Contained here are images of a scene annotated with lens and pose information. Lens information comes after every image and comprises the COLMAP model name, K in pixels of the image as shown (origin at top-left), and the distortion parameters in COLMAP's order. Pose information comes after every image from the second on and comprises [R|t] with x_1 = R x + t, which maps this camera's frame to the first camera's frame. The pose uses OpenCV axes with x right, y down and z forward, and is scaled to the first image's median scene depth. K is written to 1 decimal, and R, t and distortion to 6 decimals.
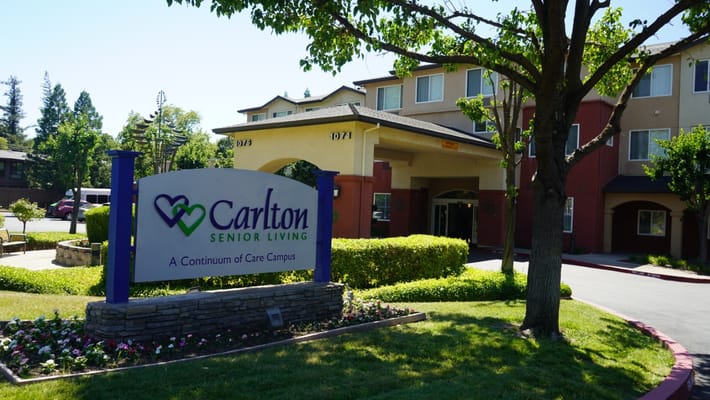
lens RADIAL K [[562.6, 0, 355.0], [0, 562.6, 200.0], [0, 0, 1]] dist [-0.018753, 0.009293]
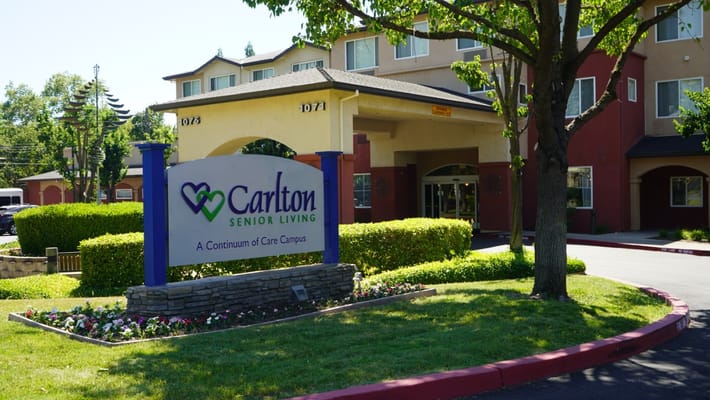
lens RADIAL K [[754.8, 0, 355.0], [0, 754.8, 200.0], [0, 0, 1]] dist [-0.006052, 0.006556]
pose [[0.996895, -0.056269, 0.055076, -0.032639], [0.055153, 0.998245, 0.021579, 0.002863], [-0.056193, -0.018474, 0.998249, -0.127373]]
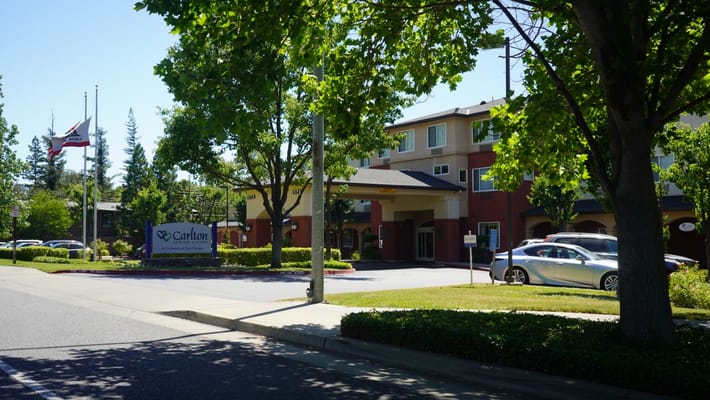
lens RADIAL K [[754.8, 0, 355.0], [0, 754.8, 200.0], [0, 0, 1]] dist [-0.006052, 0.006556]
pose [[0.975018, -0.056994, -0.214689, 0.614925], [0.046048, 0.997388, -0.055652, 0.038427], [0.217300, 0.044376, 0.975096, -1.106081]]
